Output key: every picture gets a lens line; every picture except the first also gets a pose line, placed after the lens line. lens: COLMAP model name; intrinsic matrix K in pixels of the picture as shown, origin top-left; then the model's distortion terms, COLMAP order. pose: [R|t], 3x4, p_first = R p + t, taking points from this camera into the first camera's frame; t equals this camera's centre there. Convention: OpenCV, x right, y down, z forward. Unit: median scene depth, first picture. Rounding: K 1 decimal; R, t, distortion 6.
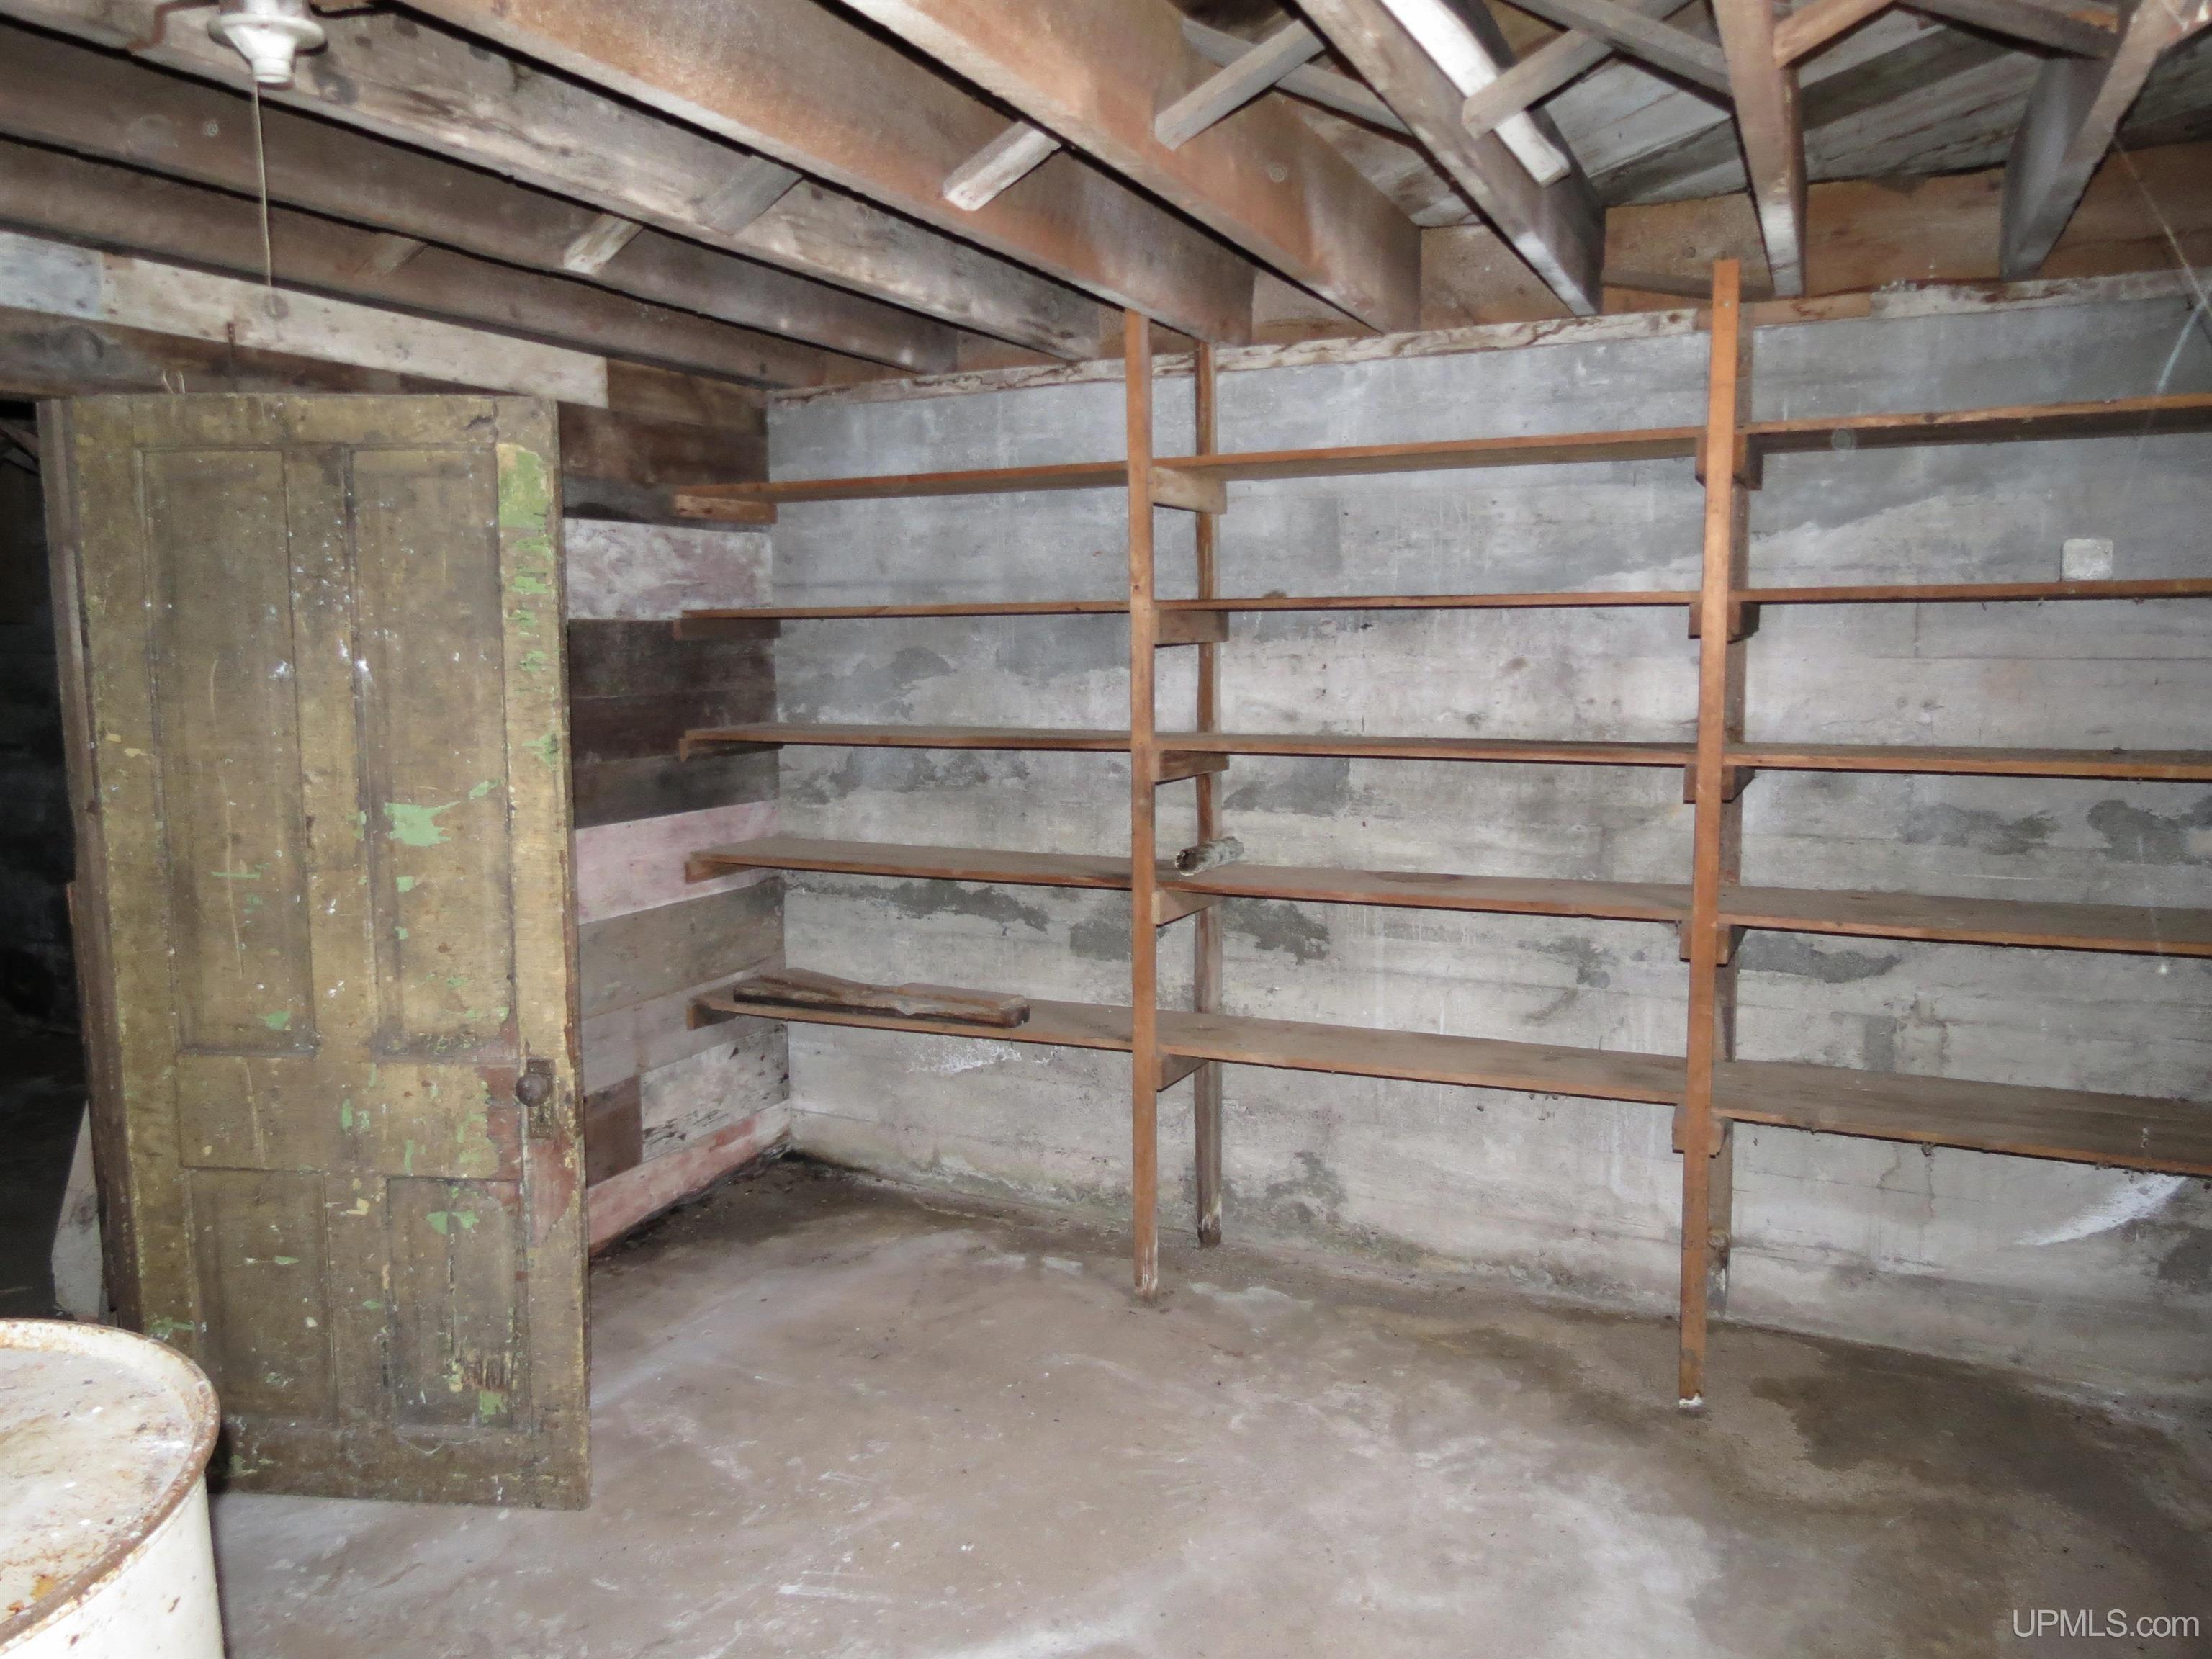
lens RADIAL K [[1578.0, 0, 1107.4], [0, 1578.0, 820.5], [0, 0, 1]] dist [-0.034625, 0.016869]
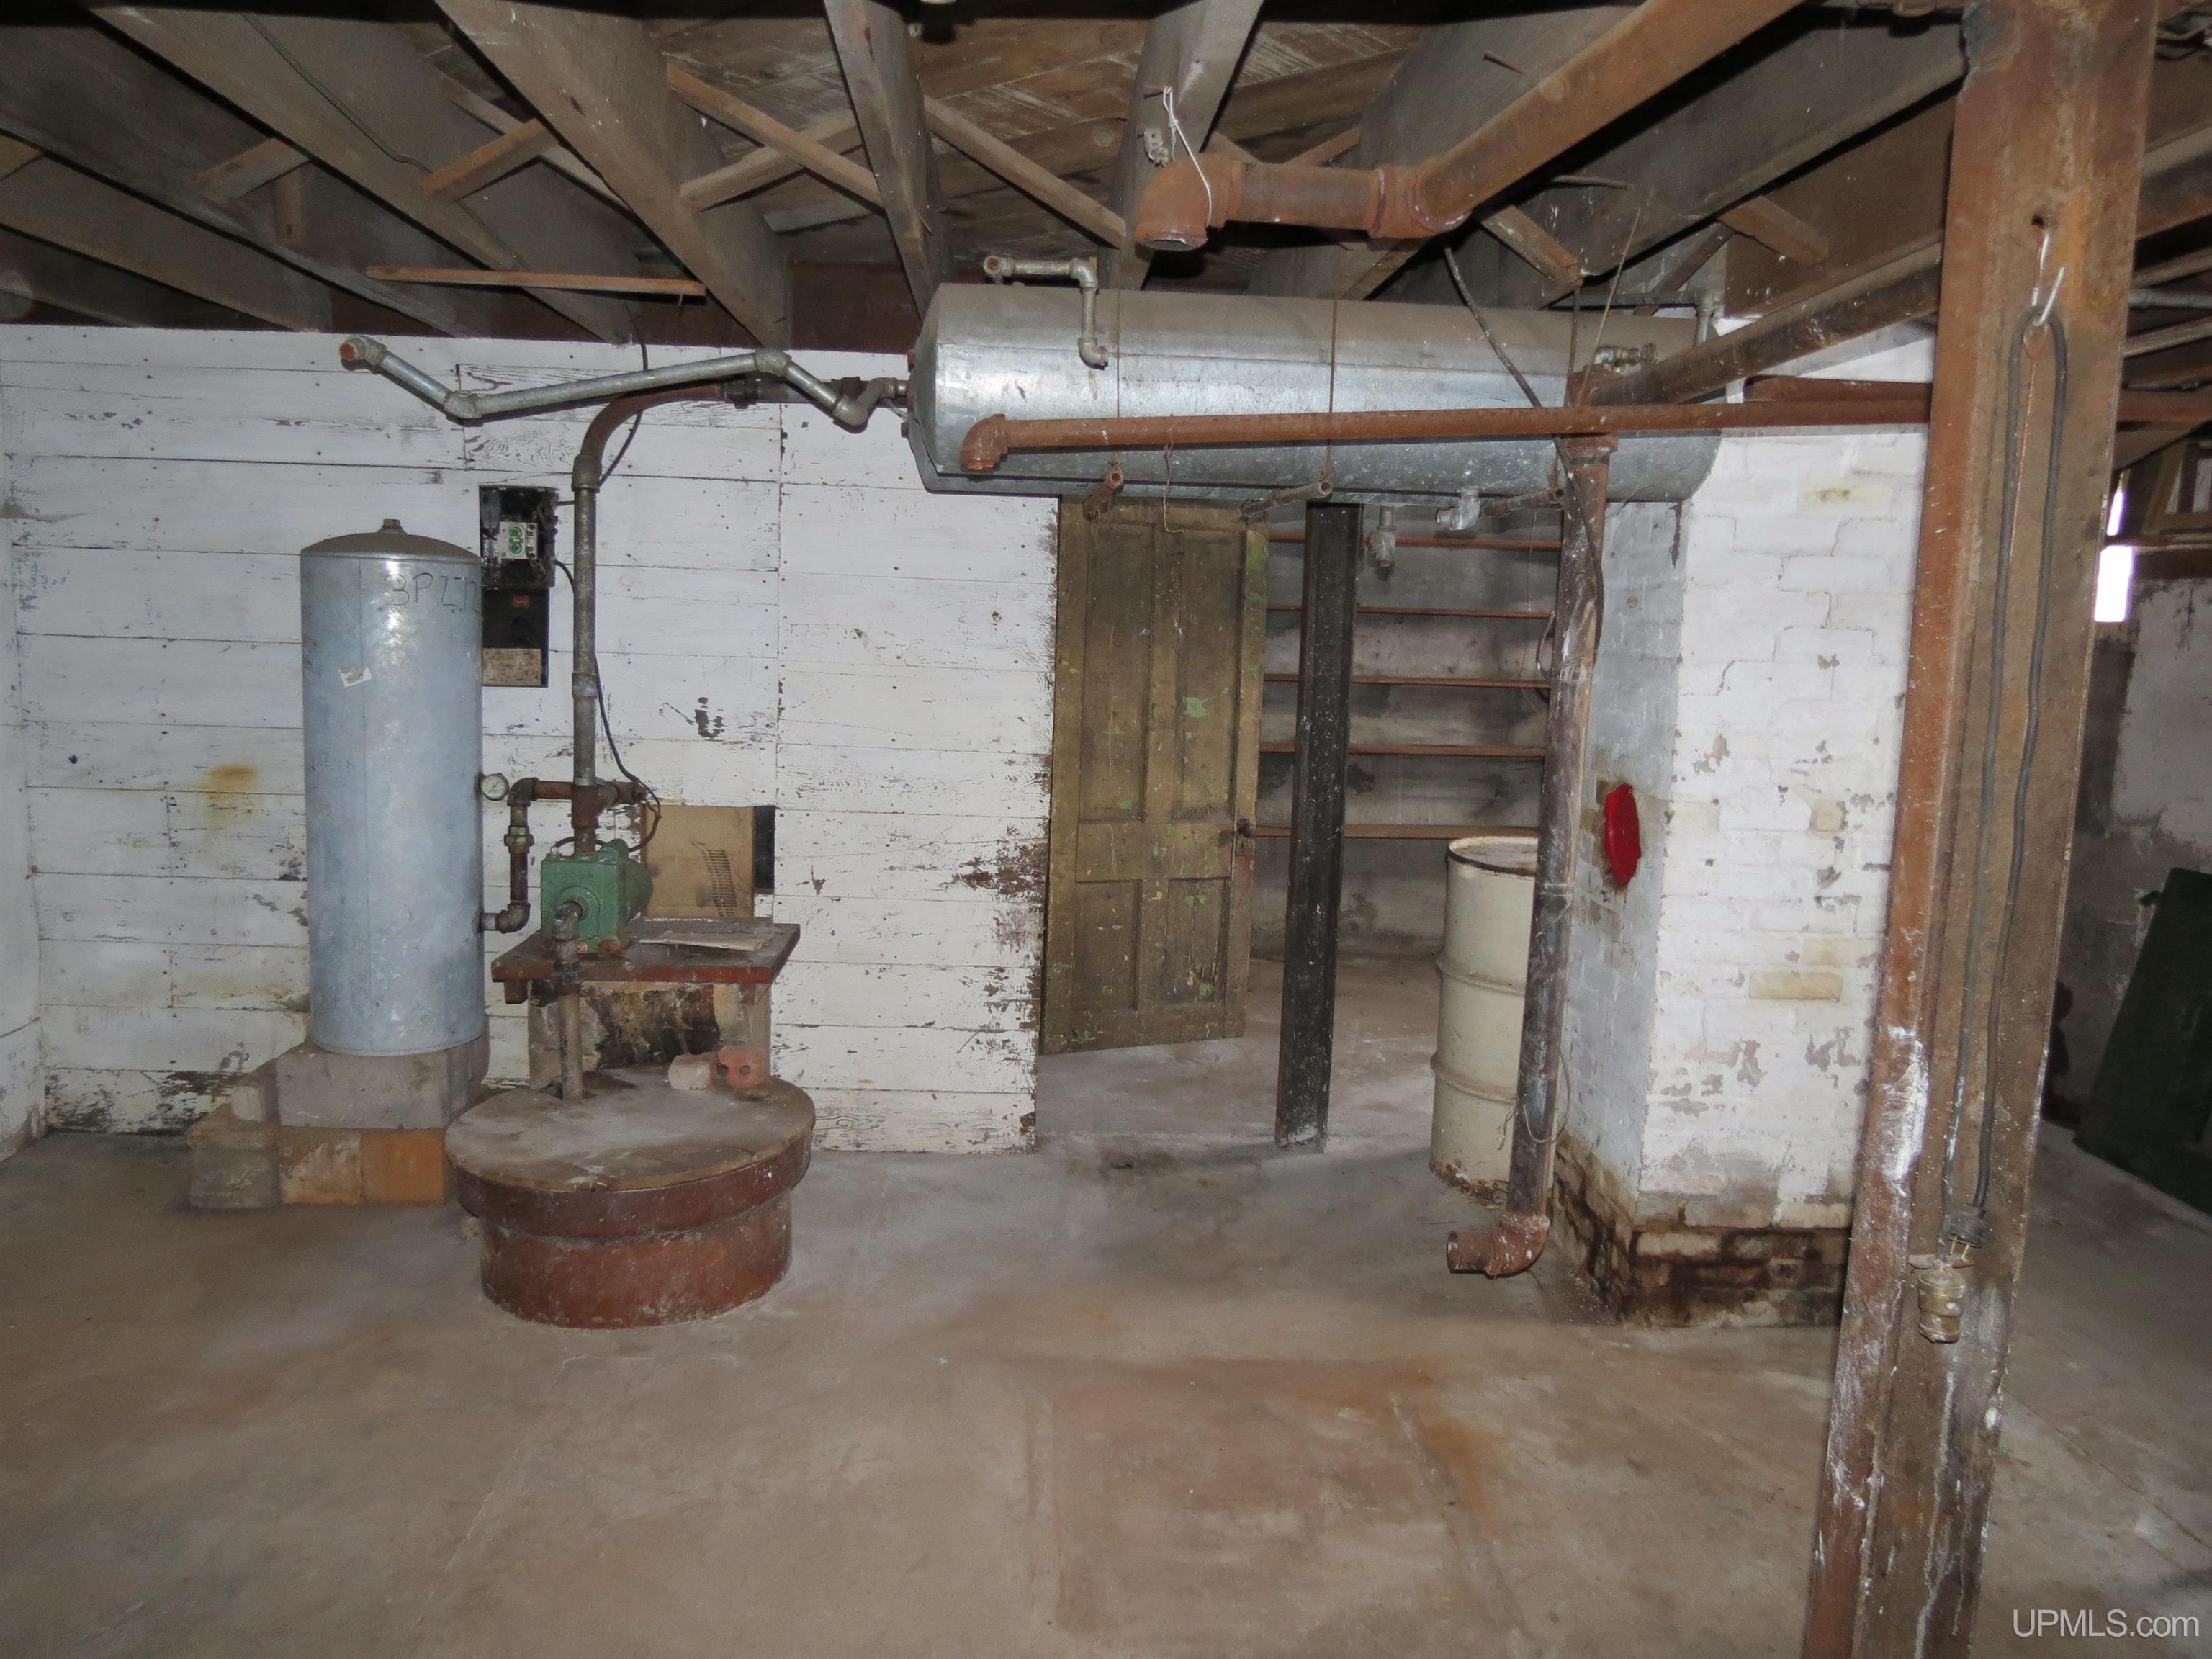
lens RADIAL K [[1578.0, 0, 1090.1], [0, 1578.0, 822.6], [0, 0, 1]] dist [-0.034625, 0.016869]
pose [[0.877883, -0.032039, 0.477803, -1.538144], [0.025685, 0.999473, 0.019829, 0.108498], [-0.478186, -0.005135, 0.878243, -0.768246]]
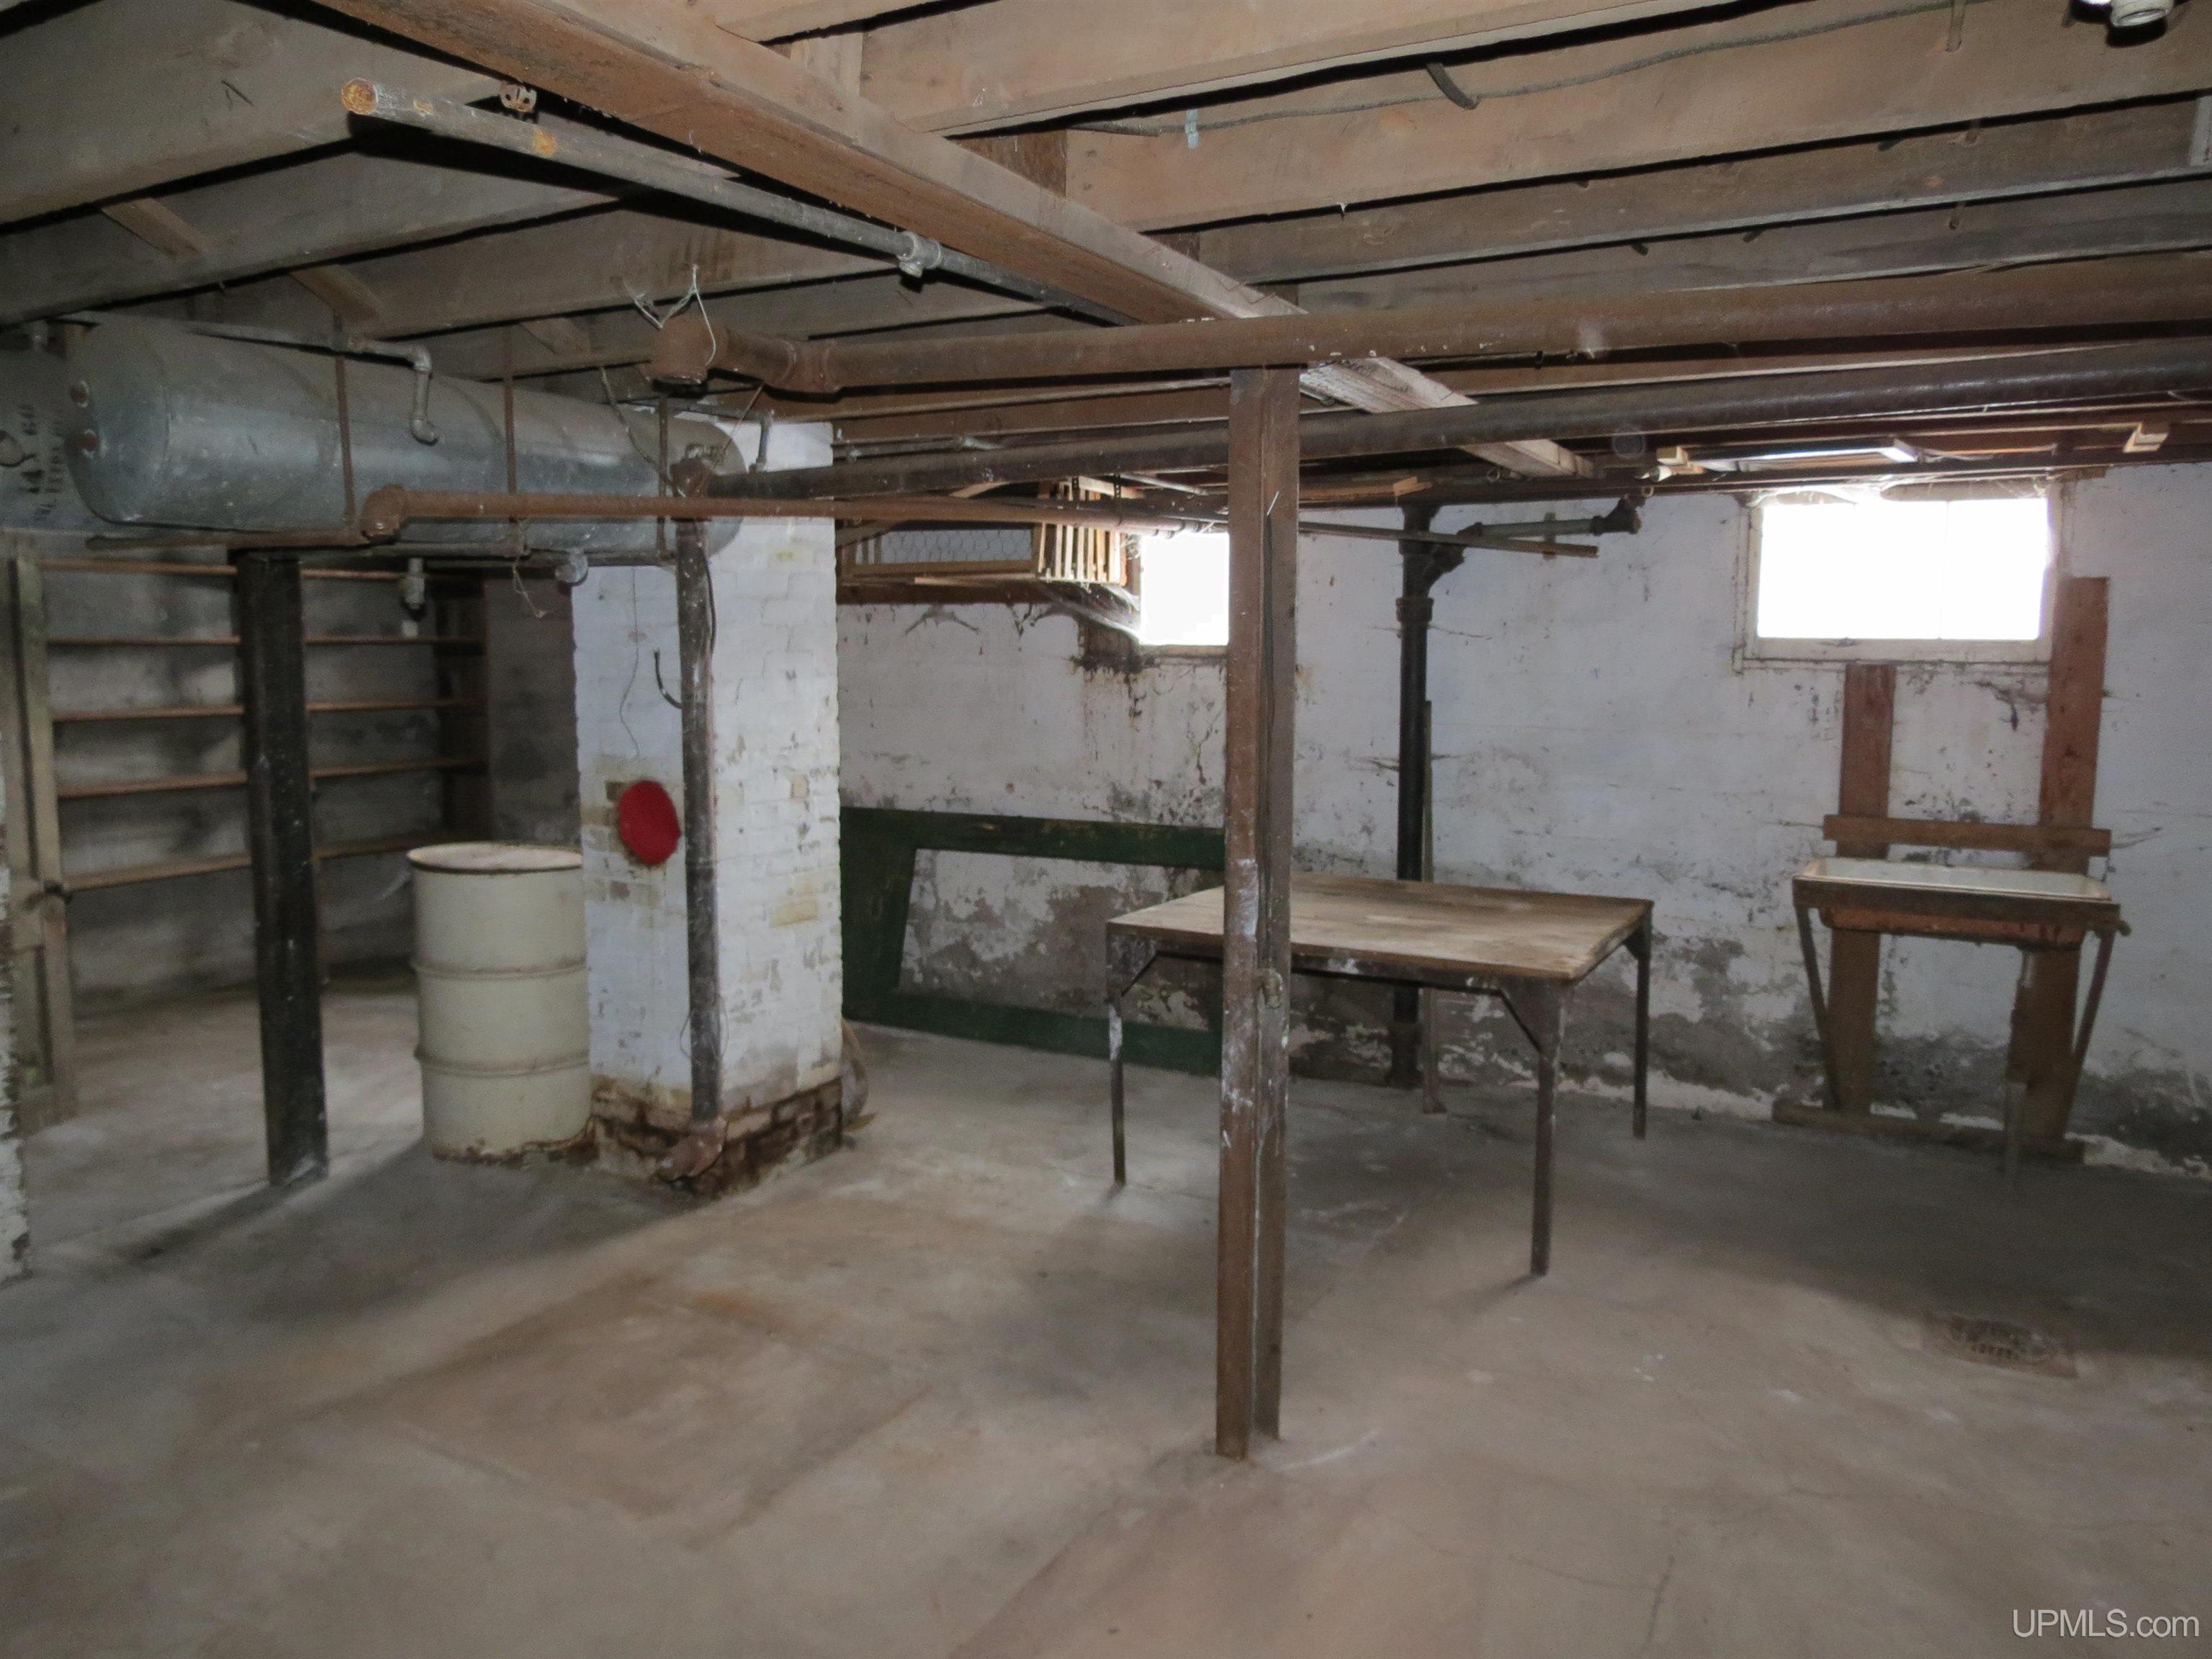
lens RADIAL K [[1578.0, 0, 1104.5], [0, 1578.0, 820.8], [0, 0, 1]] dist [-0.034625, 0.016869]
pose [[0.064181, -0.105718, 0.992323, -2.117502], [0.121538, 0.987799, 0.097375, 0.053095], [-0.990510, 0.114356, 0.076246, -0.422601]]
